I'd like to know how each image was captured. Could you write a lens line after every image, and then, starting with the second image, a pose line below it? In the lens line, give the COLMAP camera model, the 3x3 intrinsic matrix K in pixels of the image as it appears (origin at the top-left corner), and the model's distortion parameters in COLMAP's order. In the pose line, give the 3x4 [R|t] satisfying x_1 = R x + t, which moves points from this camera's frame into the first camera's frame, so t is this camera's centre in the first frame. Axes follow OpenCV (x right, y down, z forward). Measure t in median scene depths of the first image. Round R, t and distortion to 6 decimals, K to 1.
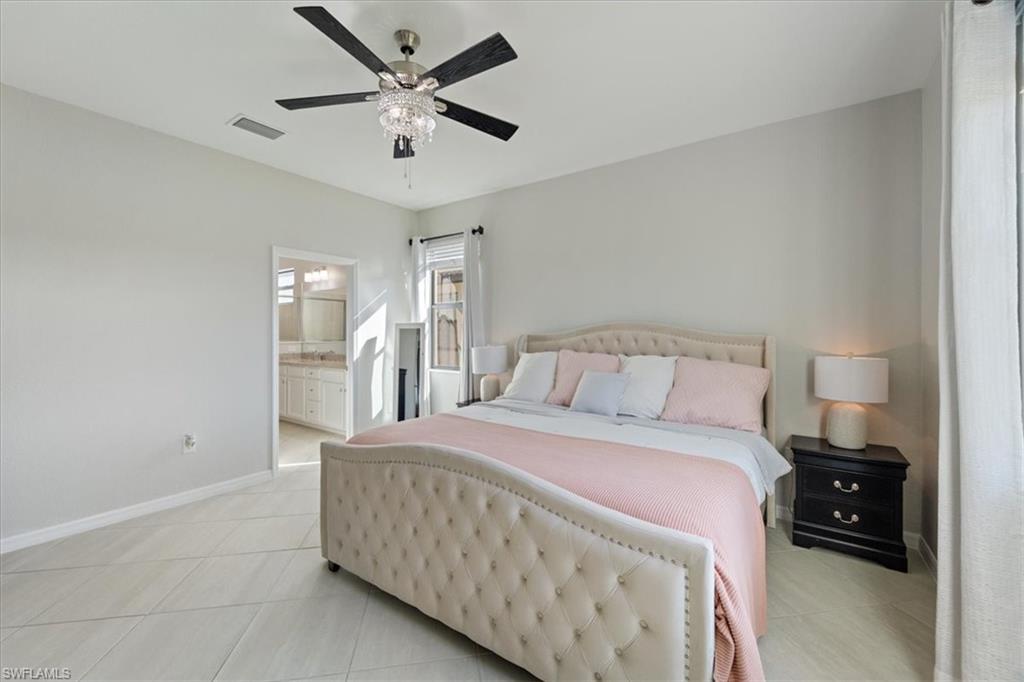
lens RADIAL K [[409.9, 0, 511.5], [0, 409.9, 336.5], [0, 0, 1]] dist [0.056311, -0.000024]
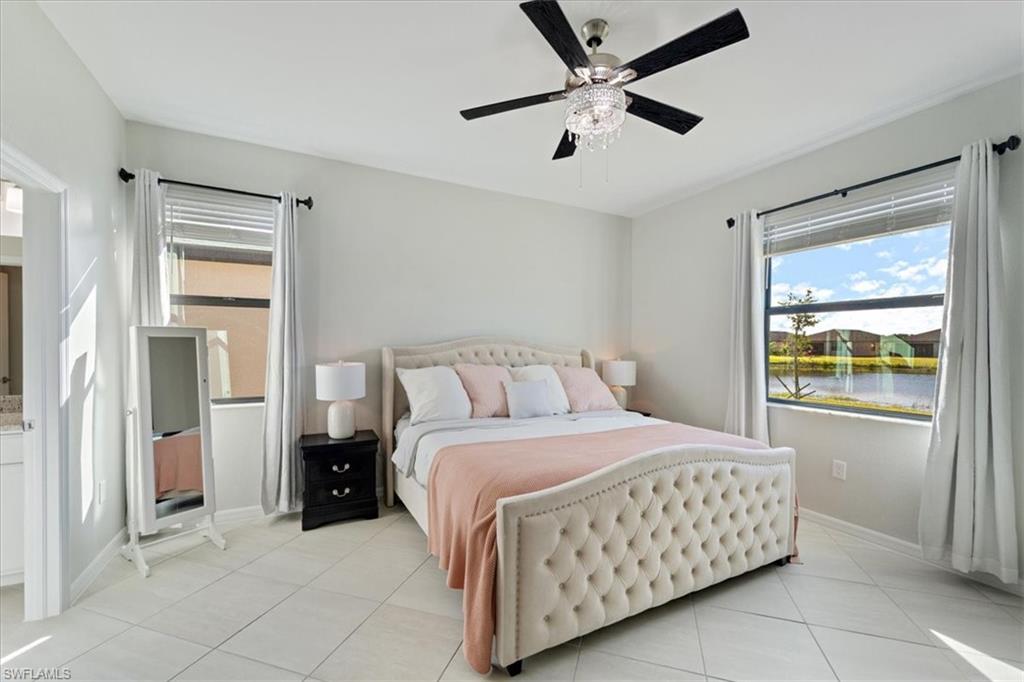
lens RADIAL K [[409.5, 0, 505.0], [0, 409.5, 341.7], [0, 0, 1]] dist [0.001768, 0.000013]
pose [[0.448479, 0.012103, 0.893711, -0.559474], [-0.001159, 0.999915, -0.012960, -0.006114], [-0.893793, 0.004776, 0.448455, 0.361255]]
